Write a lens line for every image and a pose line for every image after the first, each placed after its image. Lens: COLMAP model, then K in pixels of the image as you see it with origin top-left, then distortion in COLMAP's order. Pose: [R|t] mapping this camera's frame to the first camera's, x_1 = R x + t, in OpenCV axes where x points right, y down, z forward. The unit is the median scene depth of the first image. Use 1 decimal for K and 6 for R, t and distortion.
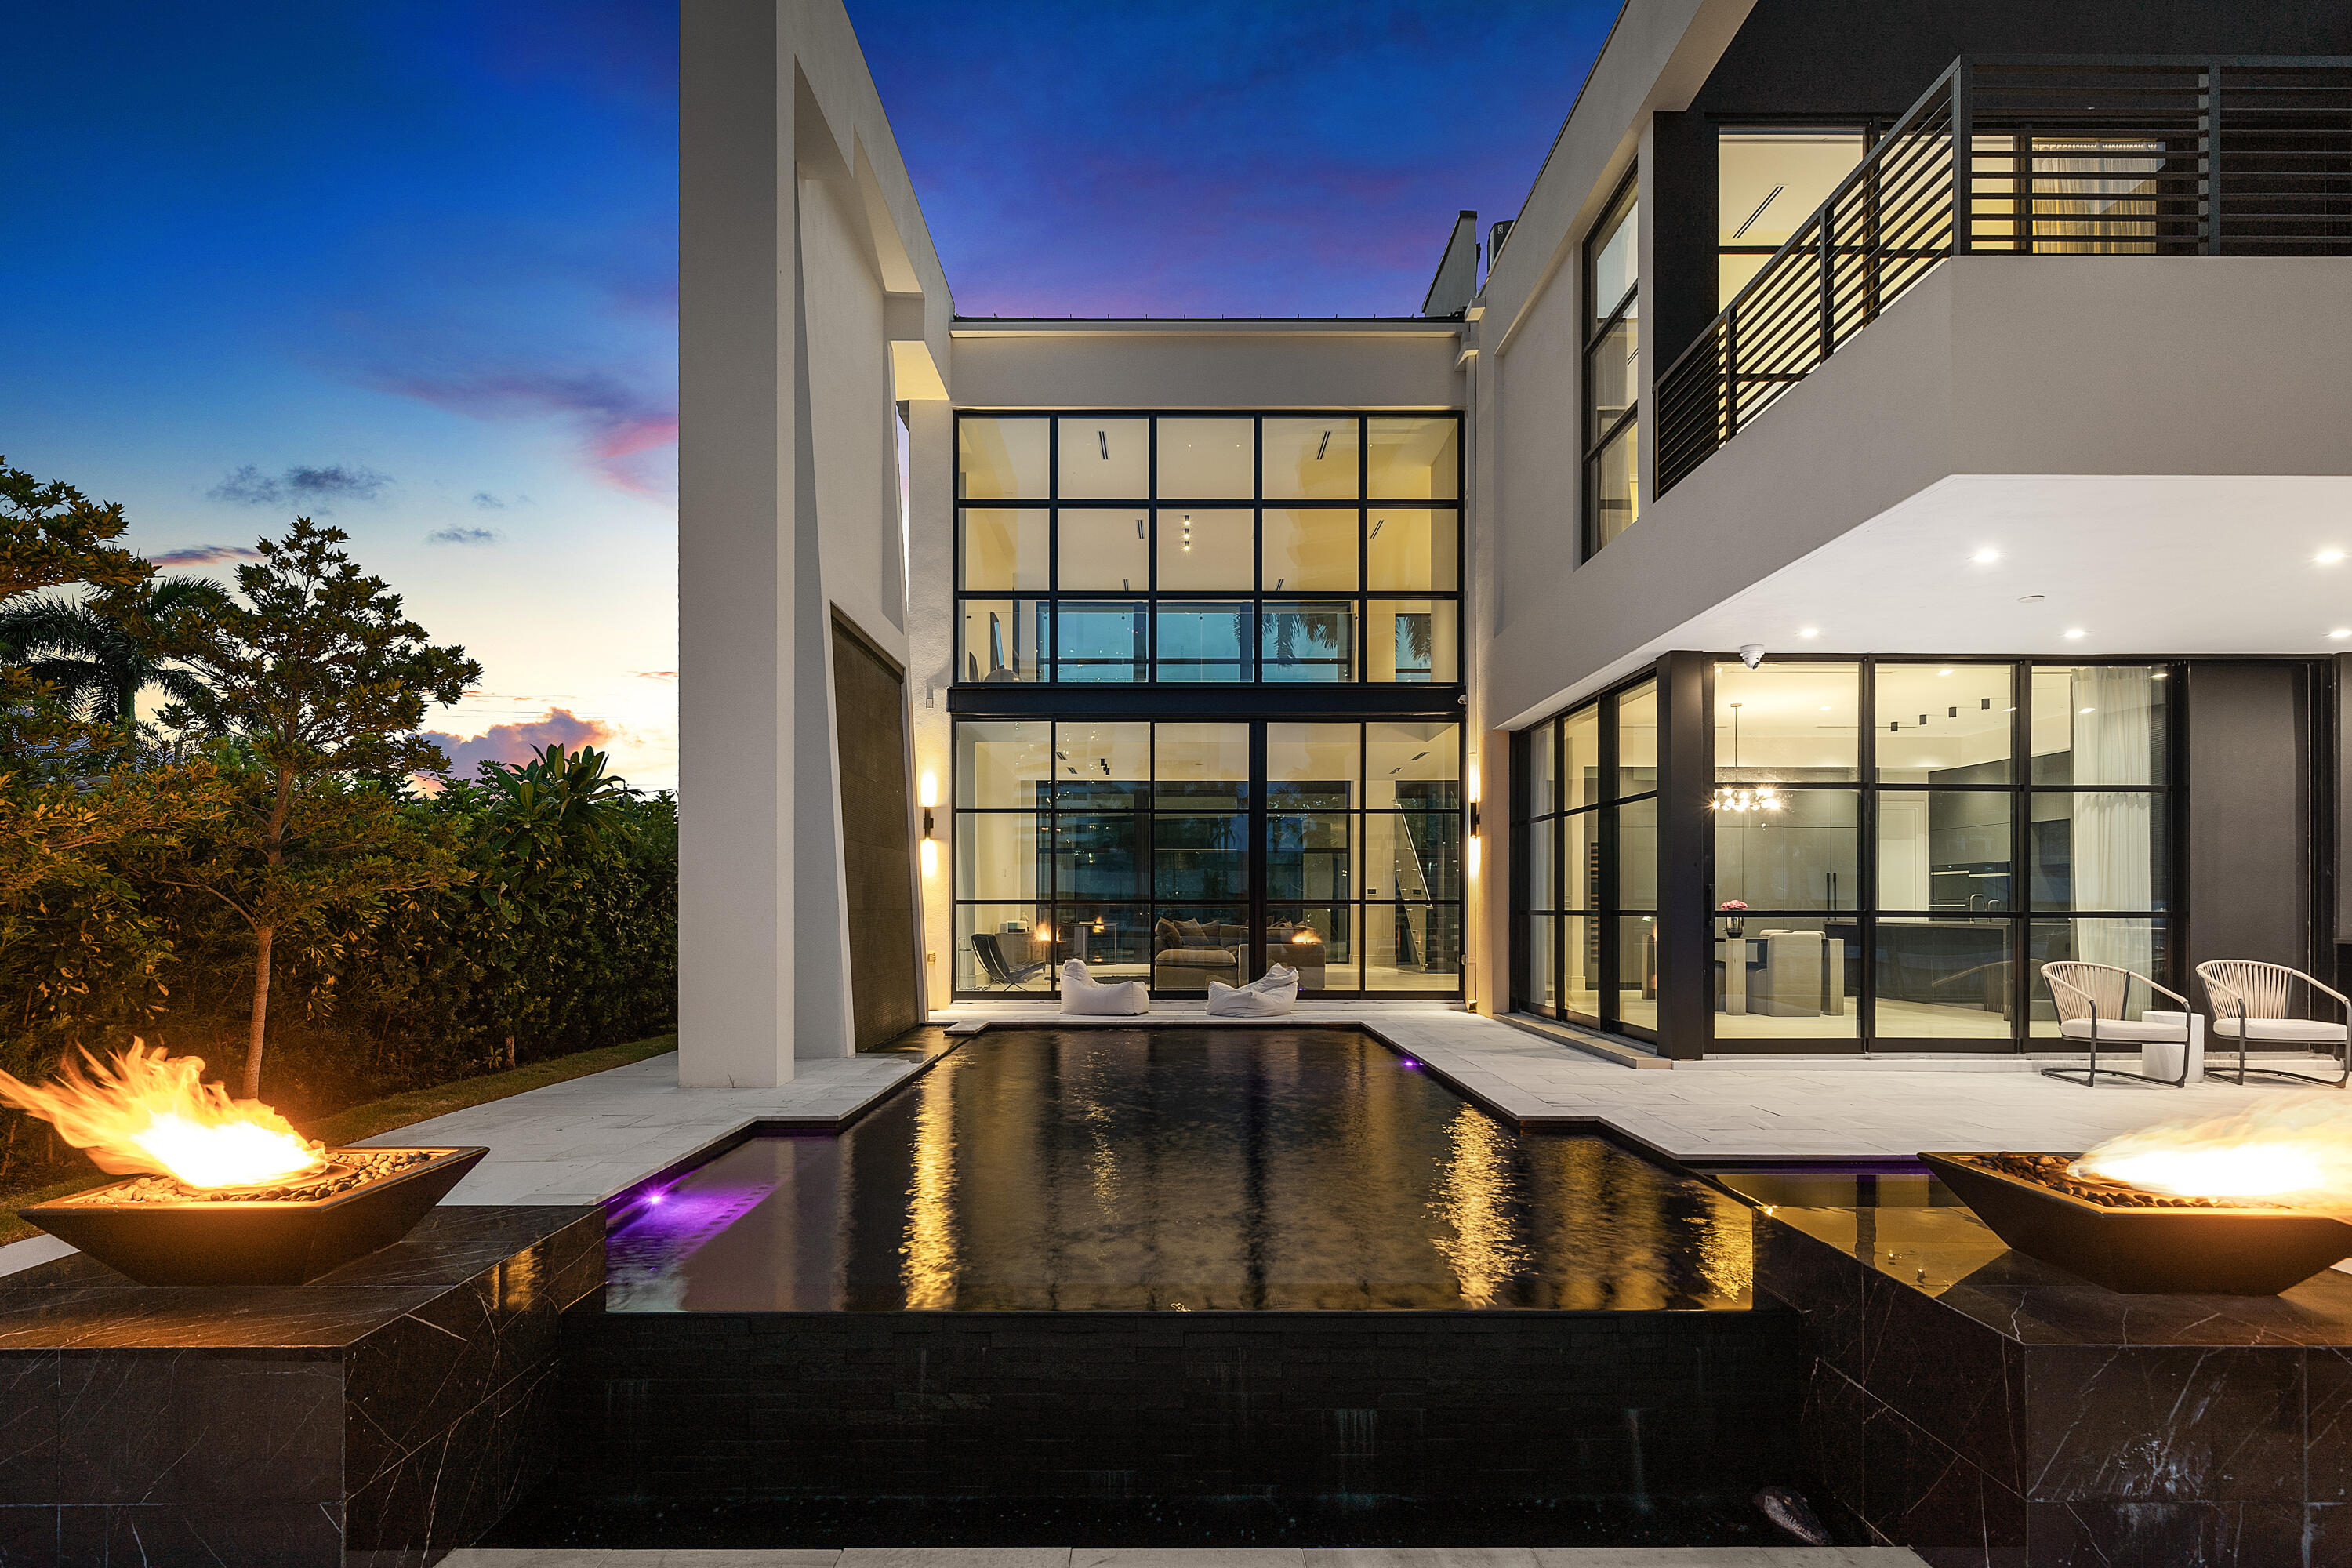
lens RADIAL K [[1172.9, 0, 1174.9], [0, 1172.9, 698.1], [0, 0, 1]] dist [0.000420, -0.000025]
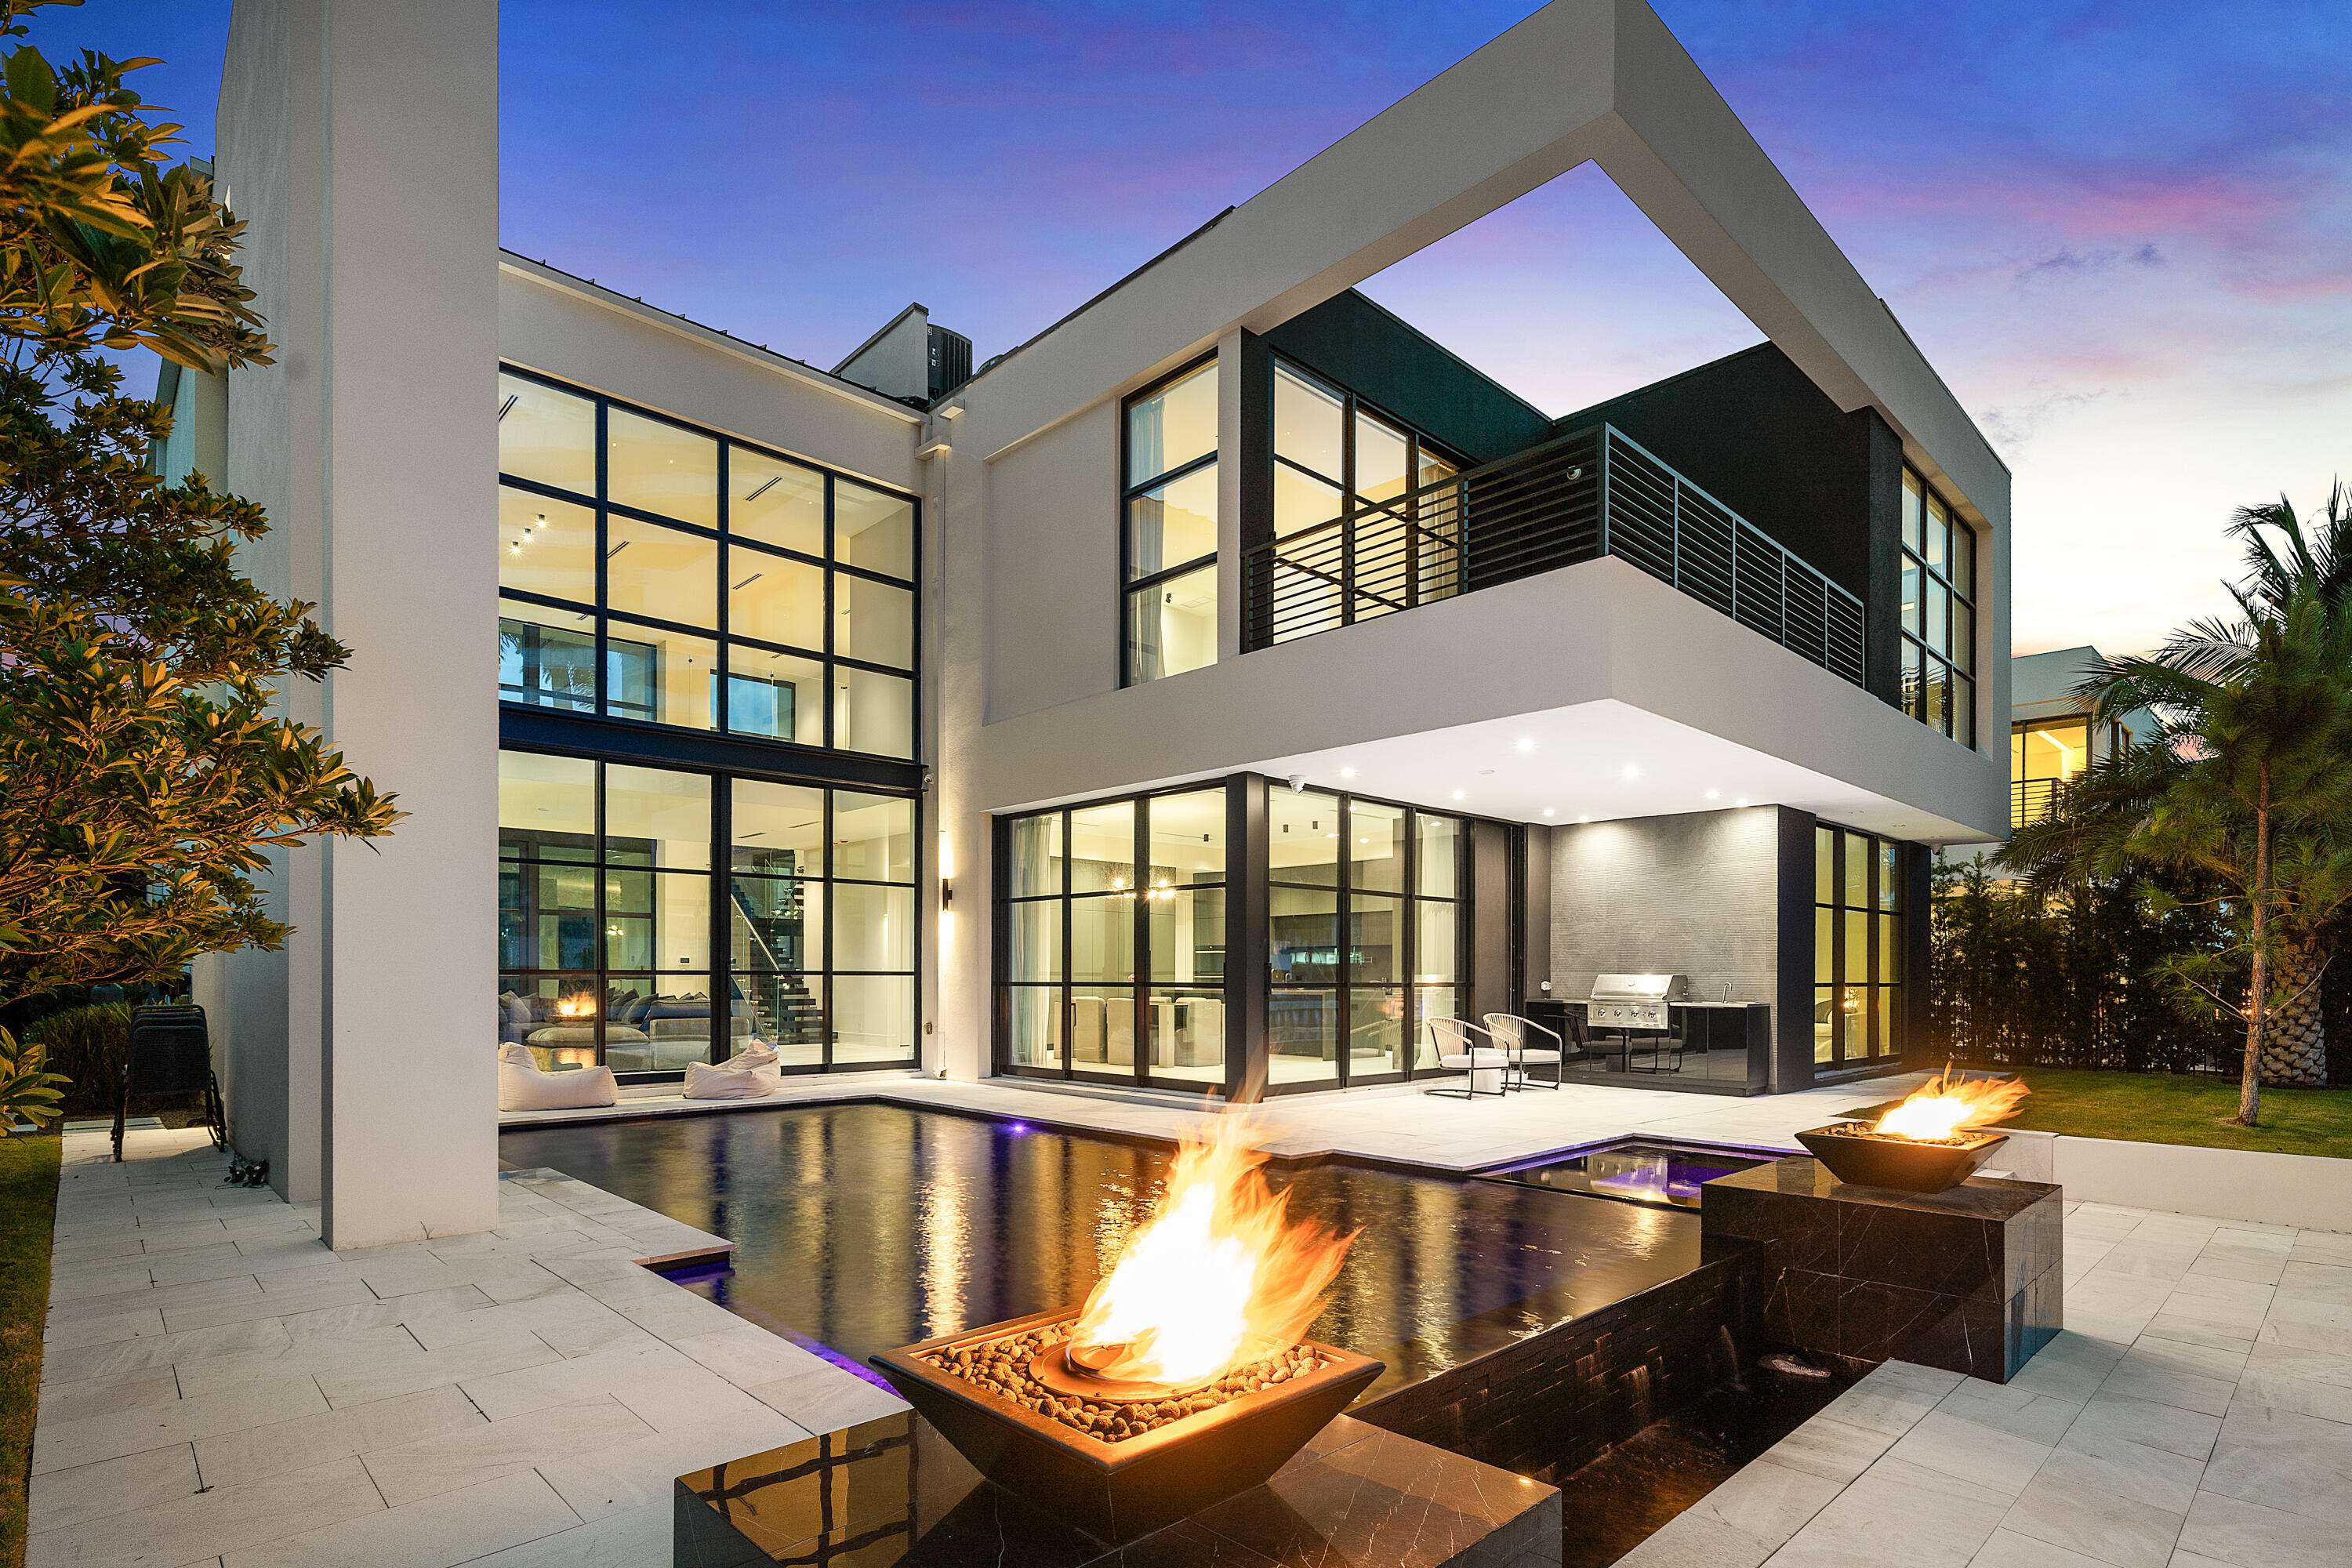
lens RADIAL K [[1141.9, 0, 1176.0], [0, 1141.9, 784.0], [0, 0, 1]] dist [0.000144, 0.000020]
pose [[0.727077, 0.114551, 0.676933, -0.366742], [-0.123050, 0.991759, -0.035661, 0.019711], [-0.675439, -0.057368, 0.735181, 0.141164]]
